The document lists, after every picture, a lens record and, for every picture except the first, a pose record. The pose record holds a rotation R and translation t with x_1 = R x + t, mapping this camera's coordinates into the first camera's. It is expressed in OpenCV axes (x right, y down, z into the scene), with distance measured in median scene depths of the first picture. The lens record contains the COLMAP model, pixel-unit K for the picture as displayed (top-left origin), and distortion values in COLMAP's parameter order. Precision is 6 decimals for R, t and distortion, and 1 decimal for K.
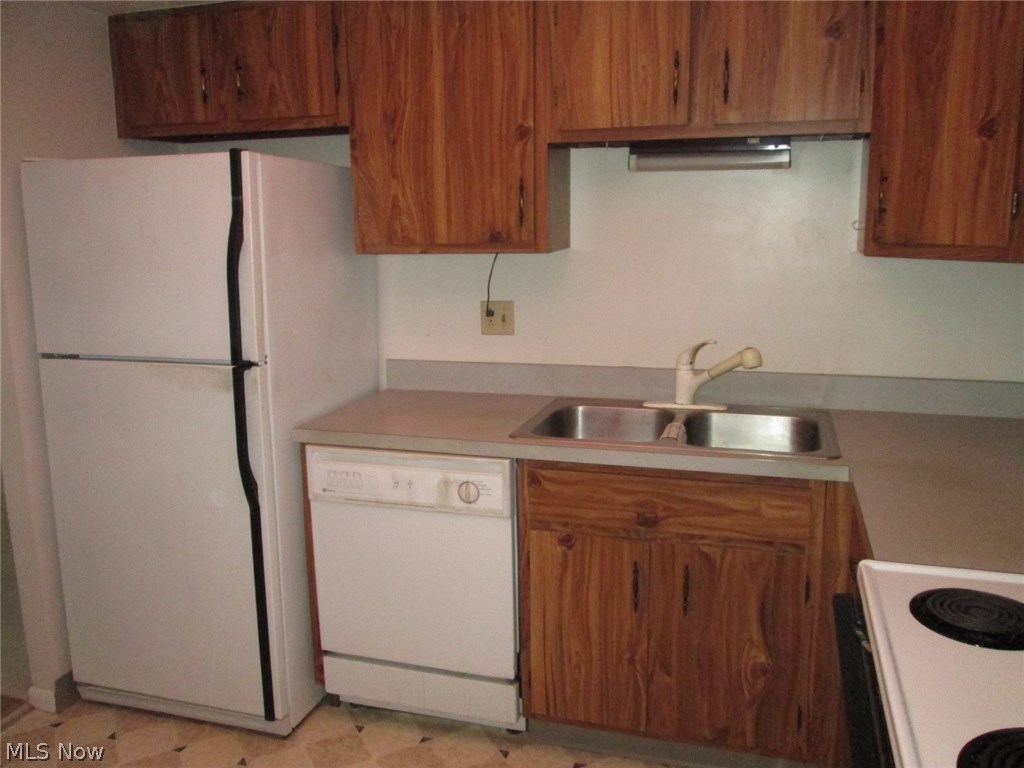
lens RADIAL K [[866.0, 0, 512.0], [0, 866.0, 384.0], [0, 0, 1]] dist [-0.034962, -0.006906]
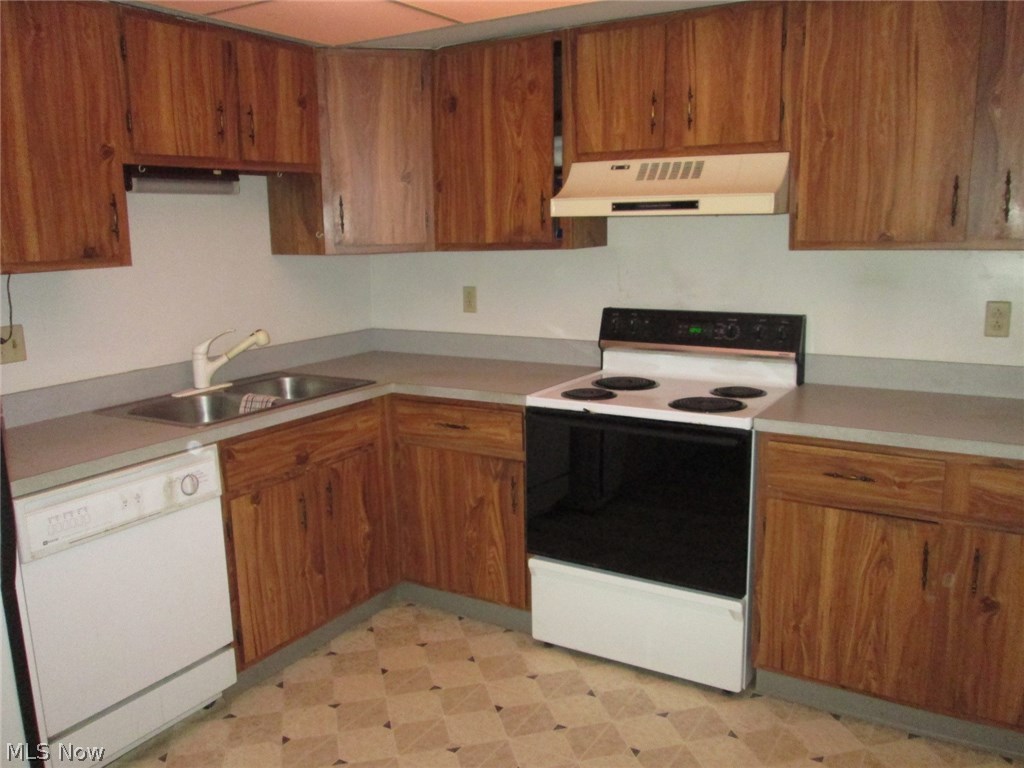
lens RADIAL K [[849.1, 0, 512.0], [0, 849.1, 384.0], [0, 0, 1]] dist [-0.001698, 0.003902]
pose [[0.252147, -0.171997, 0.952281, -0.915434], [0.207948, 0.970718, 0.120266, -0.039352], [-0.945082, 0.167700, 0.280531, 0.297561]]
